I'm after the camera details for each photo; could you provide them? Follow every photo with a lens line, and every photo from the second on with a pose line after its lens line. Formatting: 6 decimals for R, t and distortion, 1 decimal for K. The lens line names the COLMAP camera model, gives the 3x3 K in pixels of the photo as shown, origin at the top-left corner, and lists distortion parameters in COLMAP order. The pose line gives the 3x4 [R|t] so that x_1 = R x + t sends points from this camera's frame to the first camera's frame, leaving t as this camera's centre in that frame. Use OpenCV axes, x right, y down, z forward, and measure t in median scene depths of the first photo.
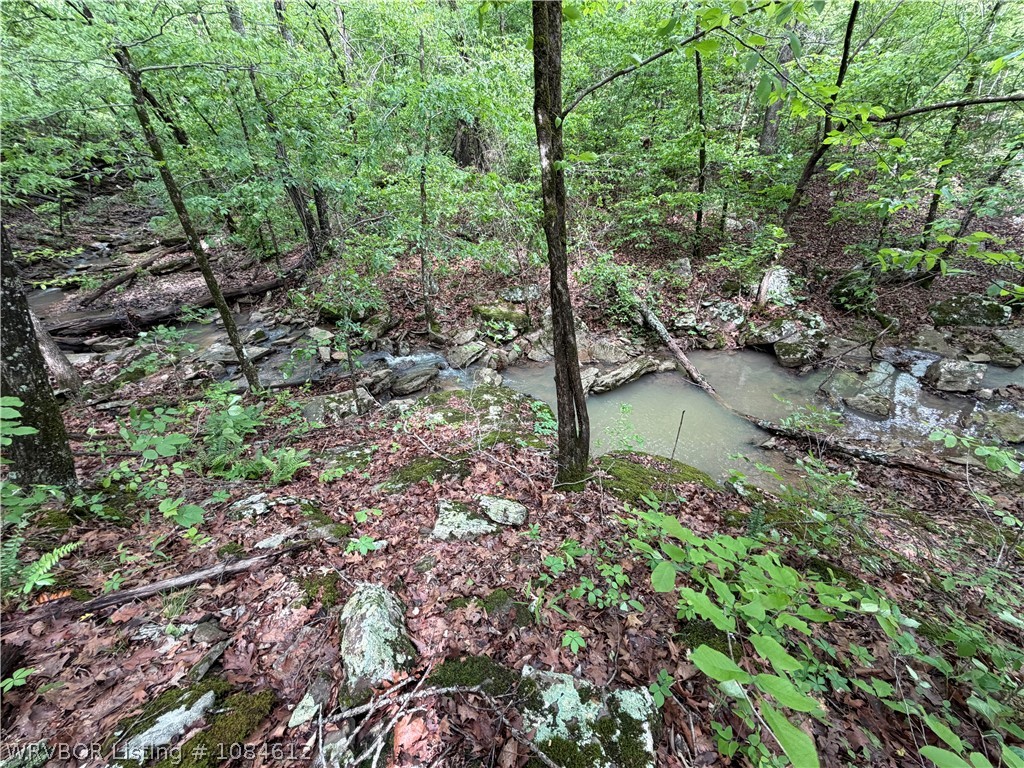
lens RADIAL K [[409.8, 0, 510.6], [0, 409.8, 379.6], [0, 0, 1]] dist [0.000931, -0.000017]
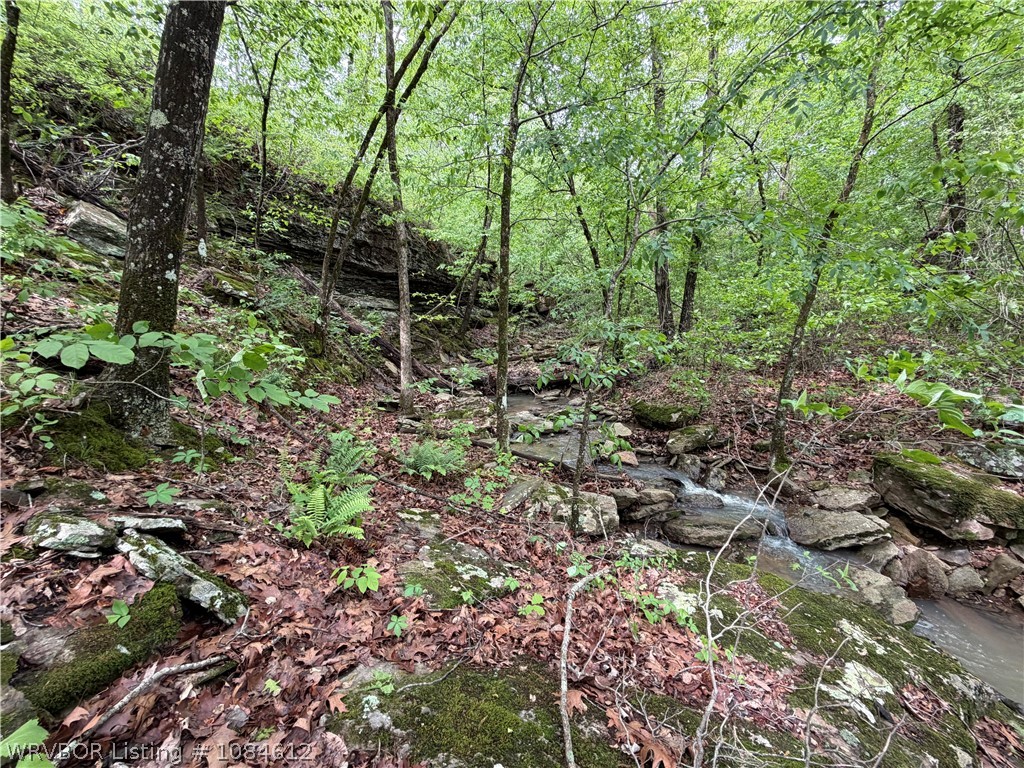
lens RADIAL K [[409.8, 0, 507.6], [0, 409.8, 380.5], [0, 0, 1]] dist [0.000931, -0.000017]
pose [[0.633092, 0.157664, -0.757850, -0.005717], [-0.405252, 0.901655, -0.150958, 0.014755], [0.659519, 0.402690, 0.634725, 0.332773]]
